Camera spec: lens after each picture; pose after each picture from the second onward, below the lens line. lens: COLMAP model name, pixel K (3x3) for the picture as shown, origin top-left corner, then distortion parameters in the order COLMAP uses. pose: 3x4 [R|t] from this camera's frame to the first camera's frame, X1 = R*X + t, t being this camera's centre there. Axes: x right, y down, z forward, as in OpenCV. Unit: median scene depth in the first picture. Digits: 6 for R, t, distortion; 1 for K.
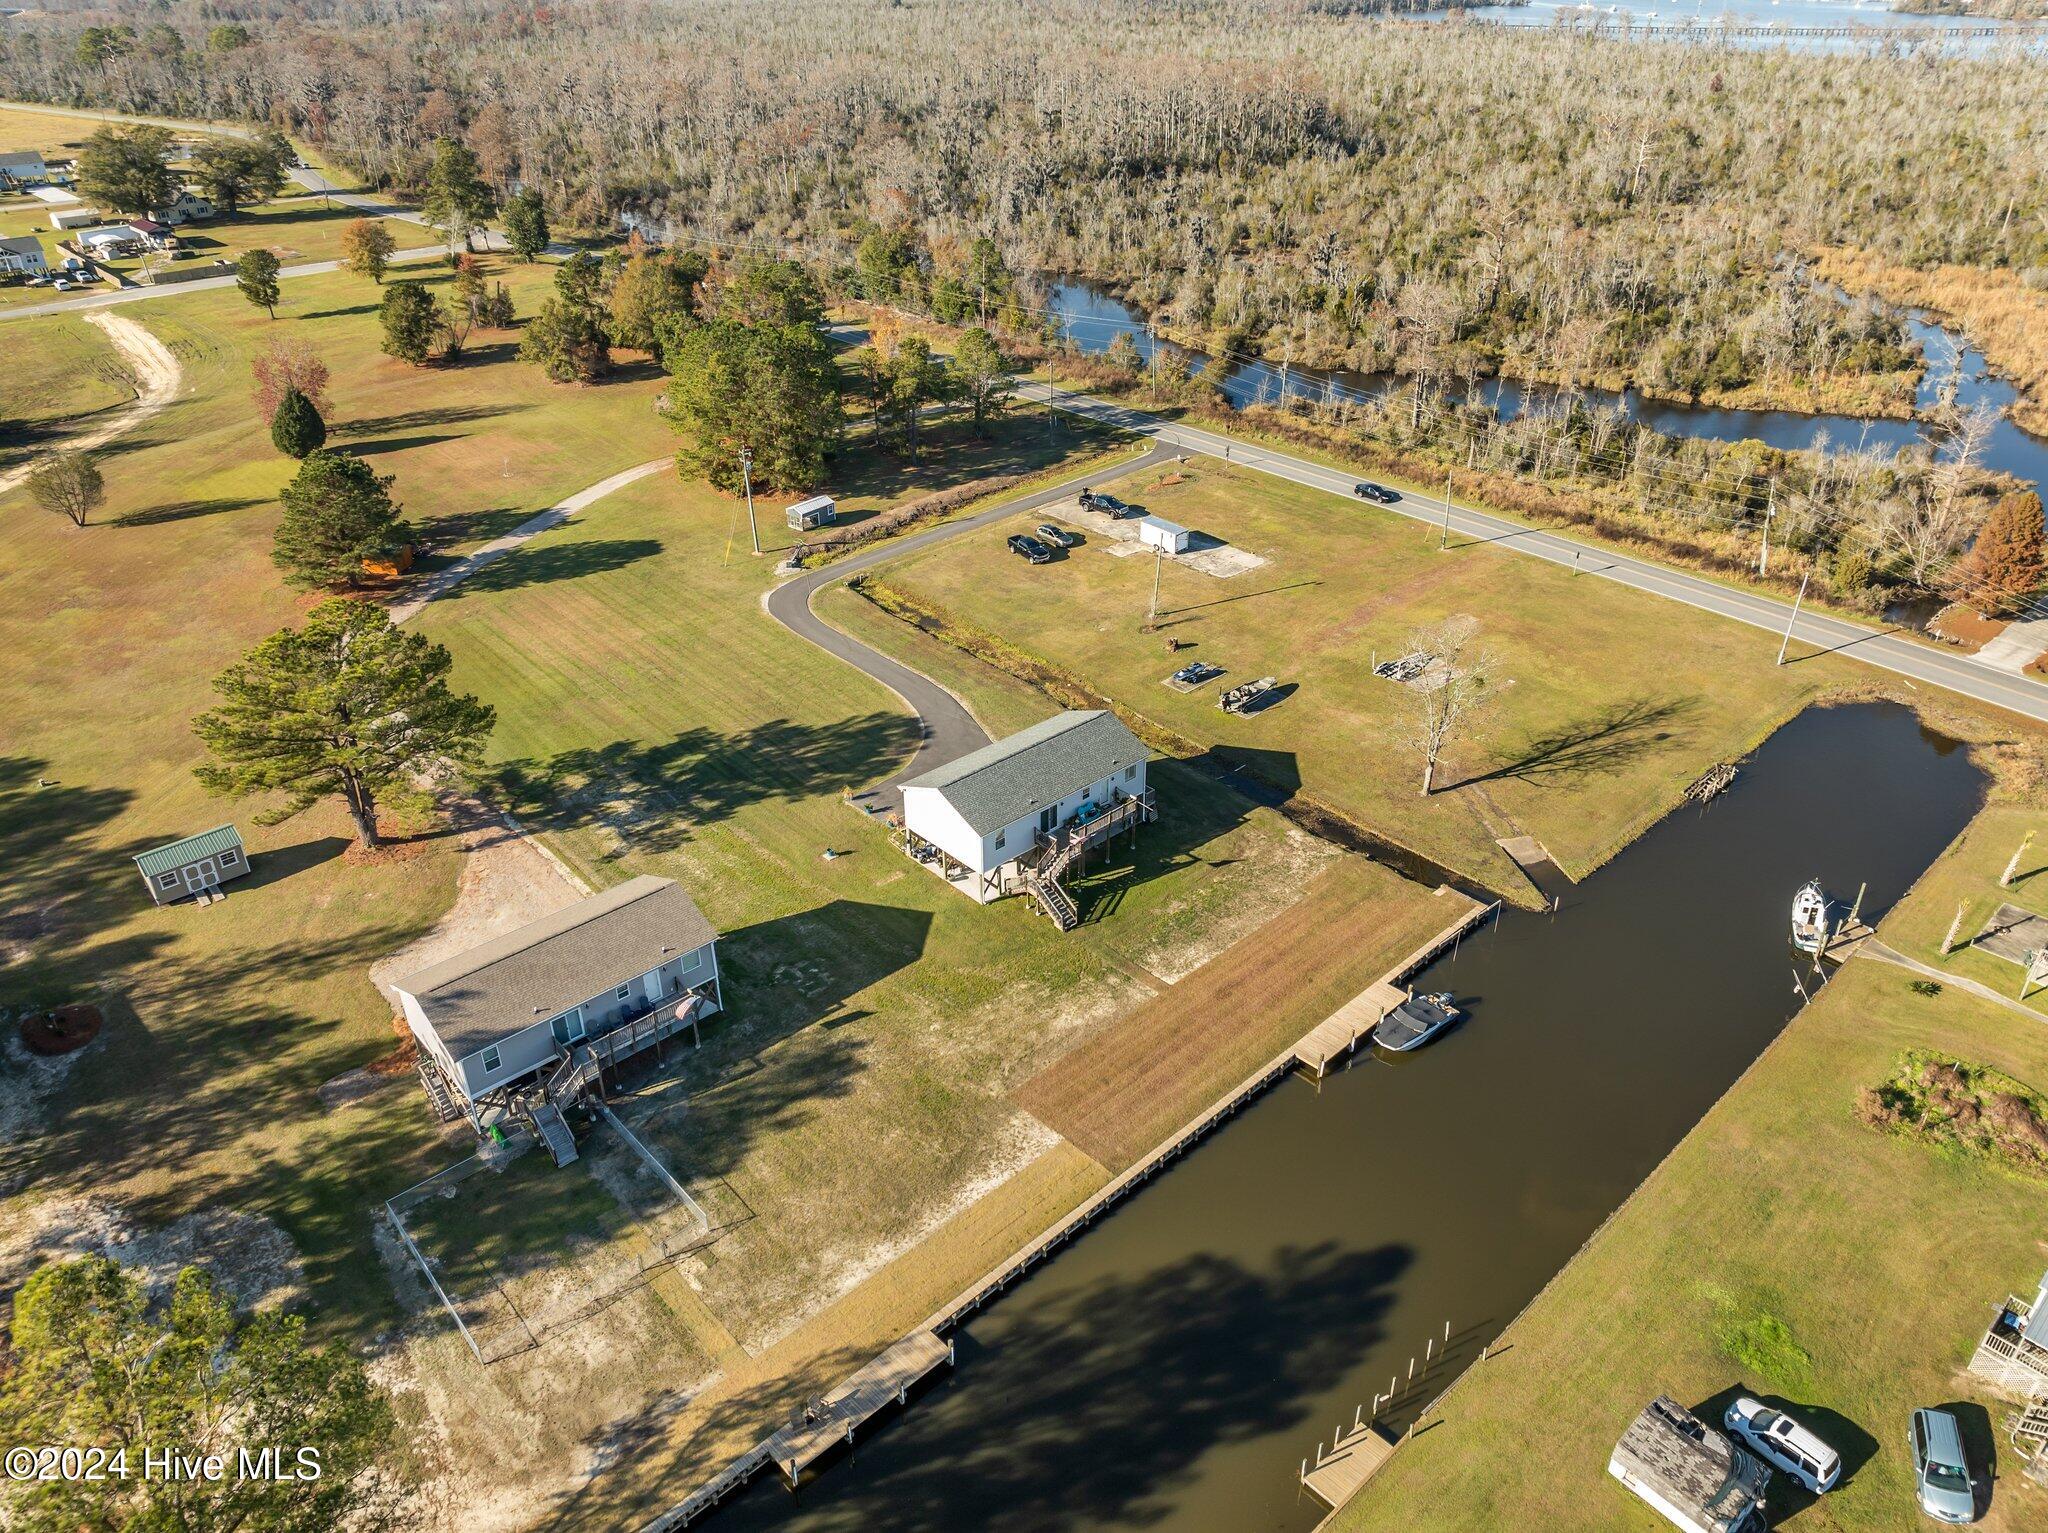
lens RADIAL K [[1450.2, 0, 1034.2], [0, 1450.2, 760.8], [0, 0, 1]] dist [-0.033921, 0.004199]
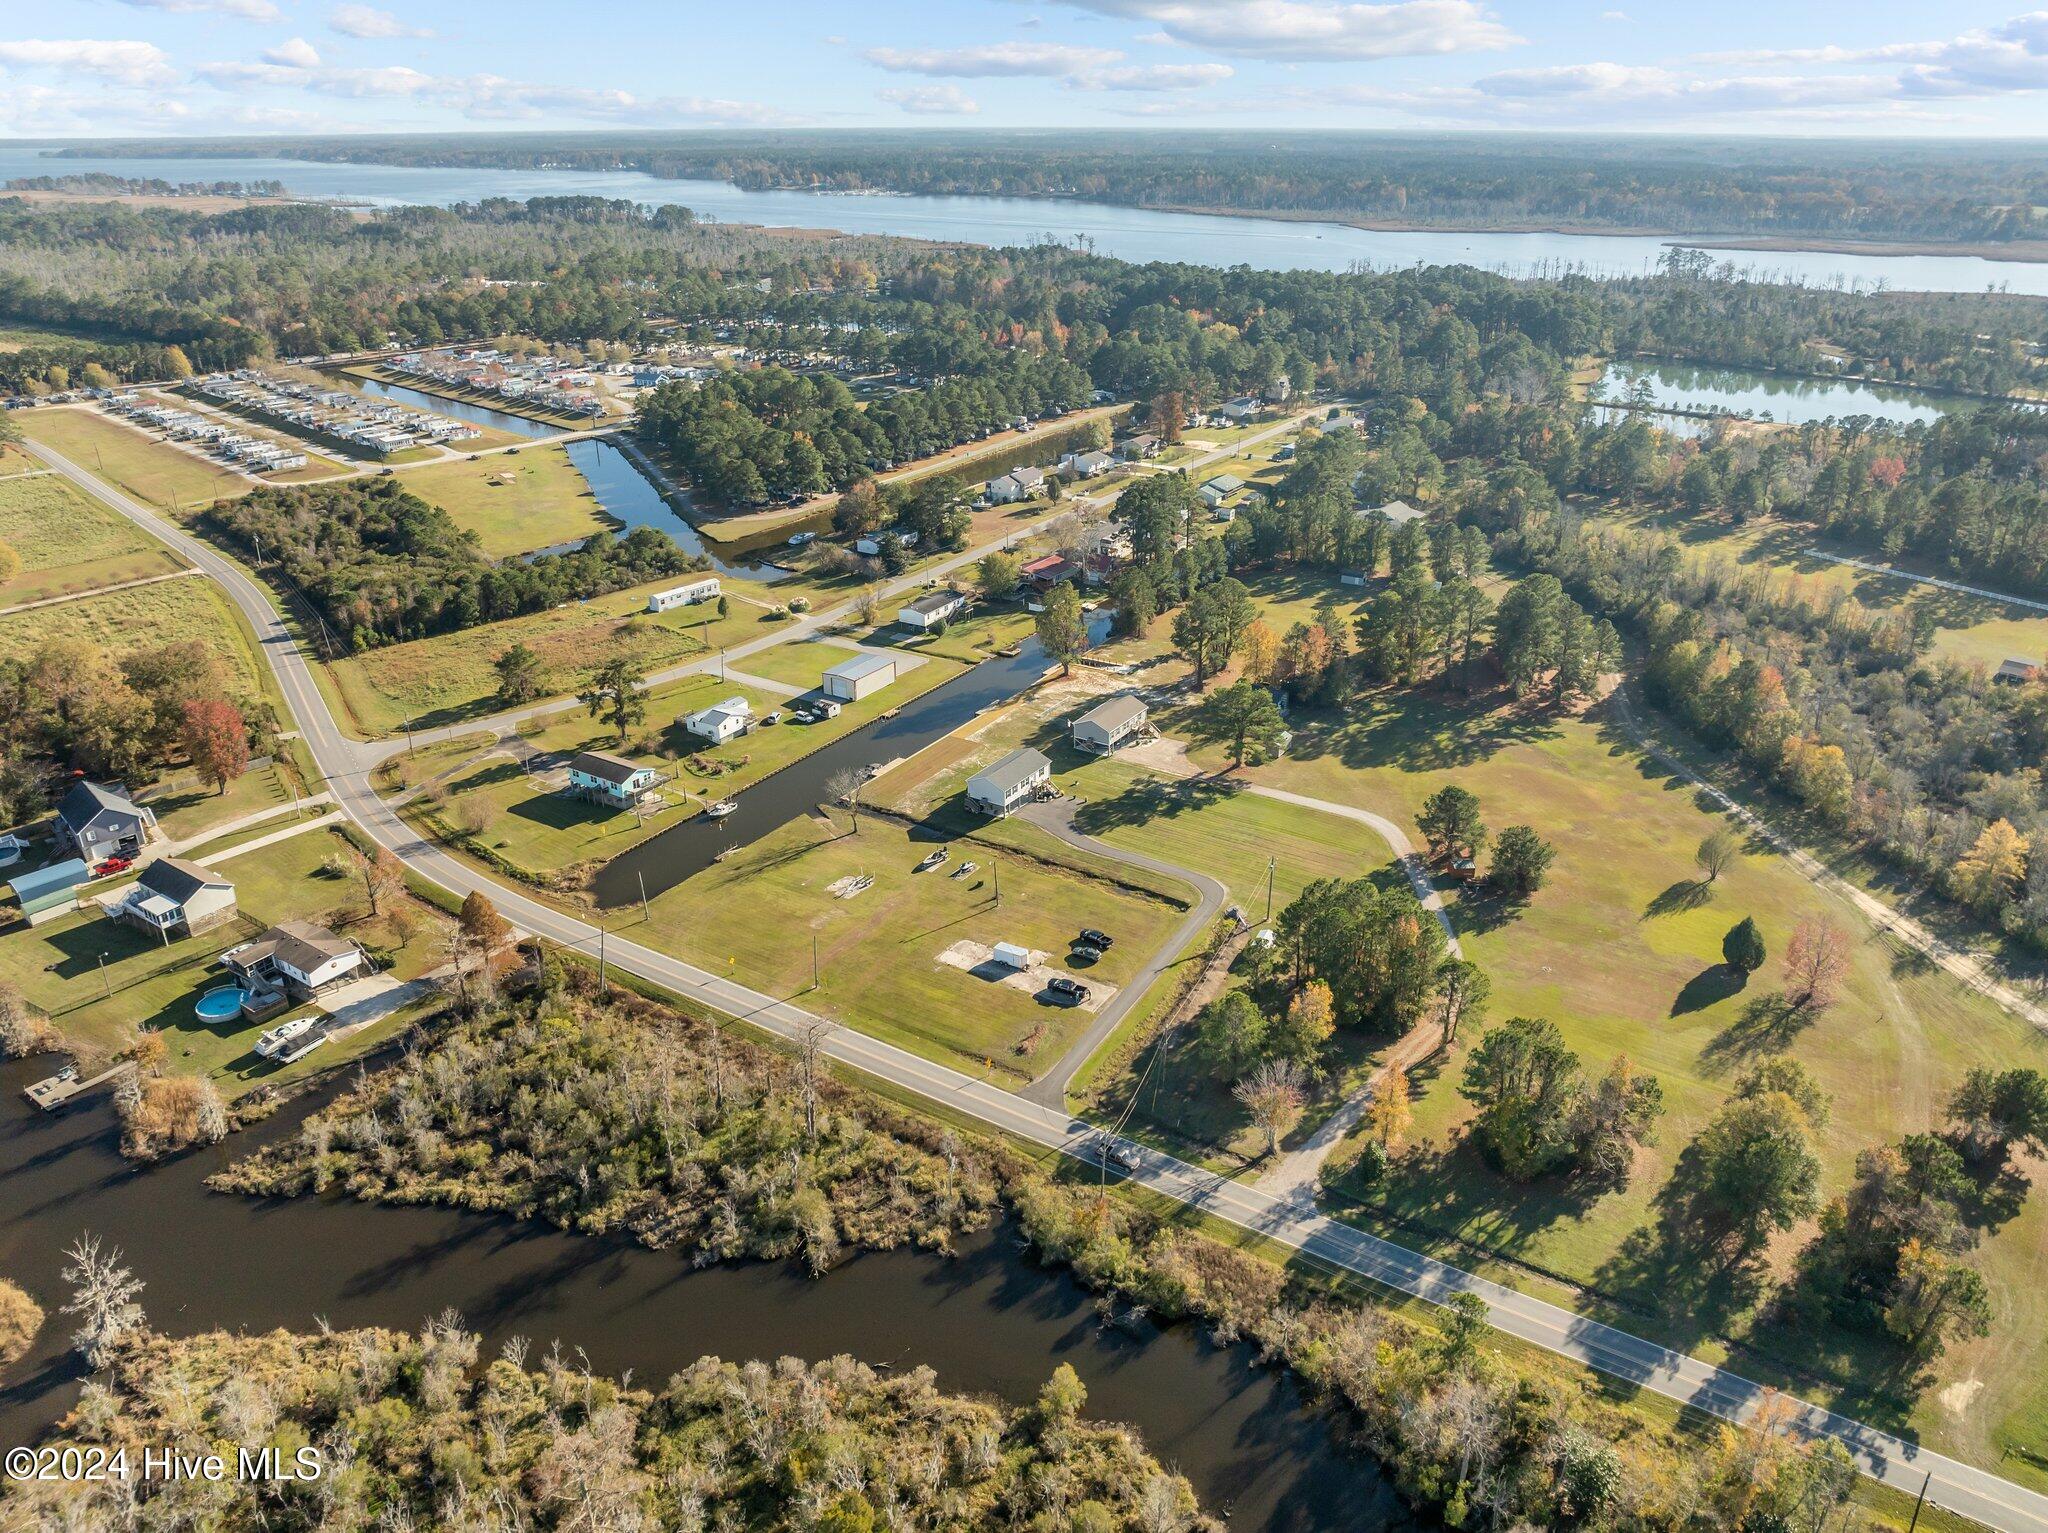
lens RADIAL K [[1459.7, 0, 1024.0], [0, 1459.7, 766.5], [0, 0, 1]] dist [0.006064, -0.002023]
pose [[-0.966484, 0.117317, -0.228355, 0.505643], [-0.116497, 0.592217, 0.797313, -1.863467], [0.228774, 0.797192, -0.558701, 2.173104]]
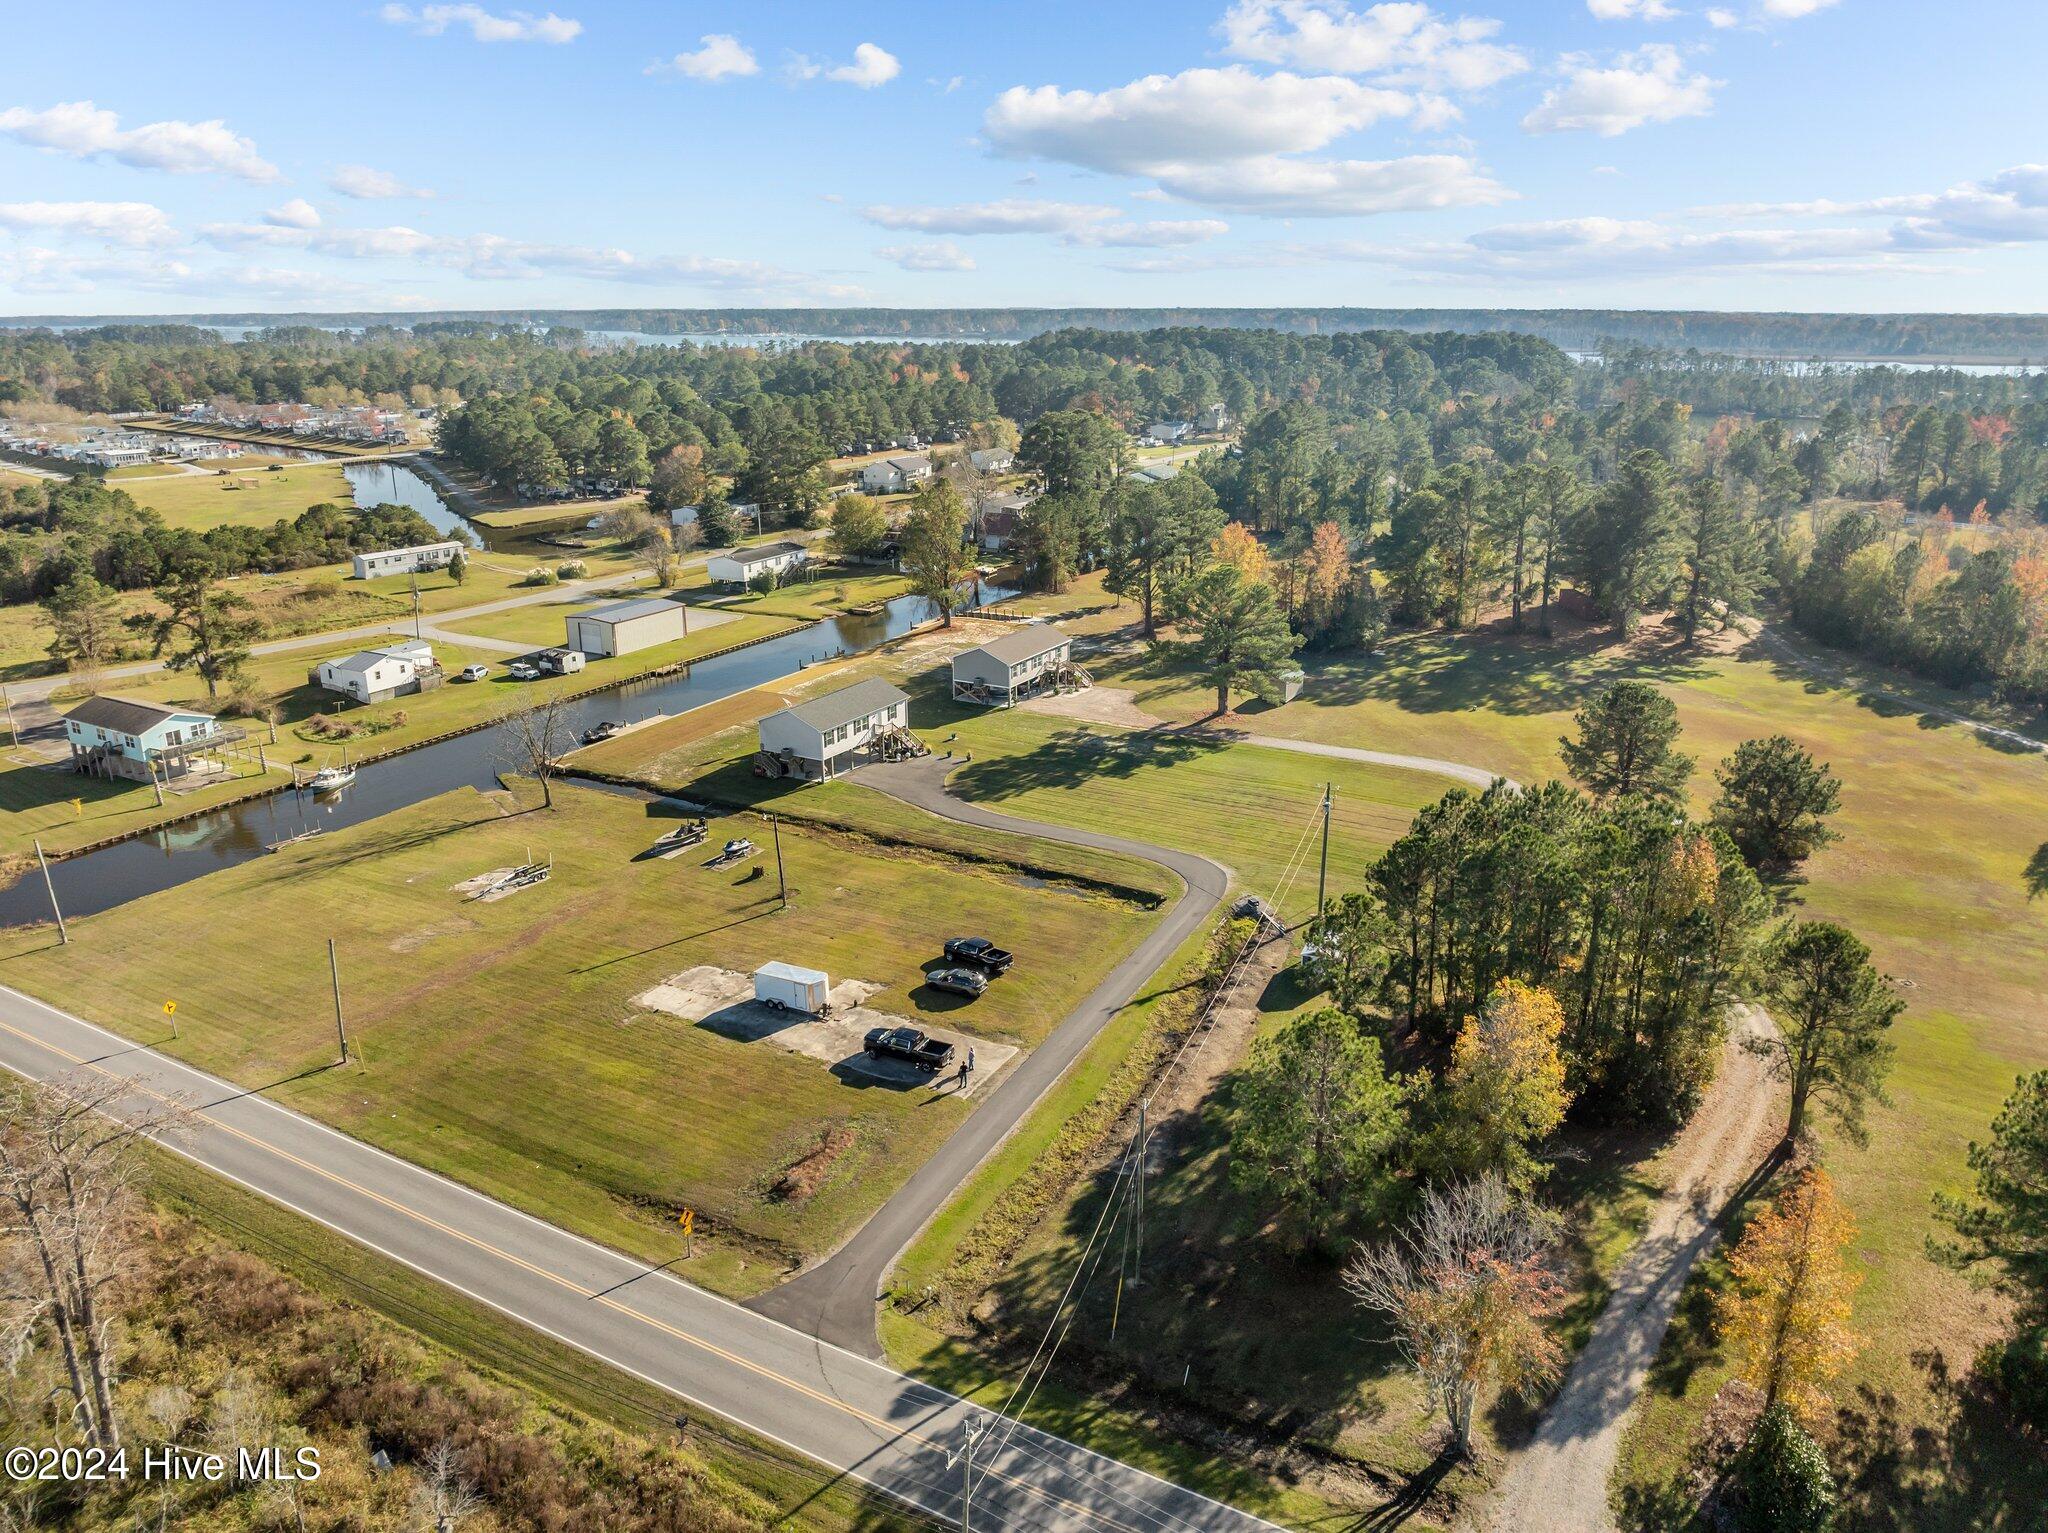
lens RADIAL K [[1450.2, 0, 1034.2], [0, 1450.2, 760.8], [0, 0, 1]] dist [-0.033921, 0.004199]
pose [[-0.948568, 0.102671, -0.299463, 0.226692], [-0.151381, 0.683682, 0.713907, -0.942737], [0.278035, 0.722522, -0.632976, 1.799683]]
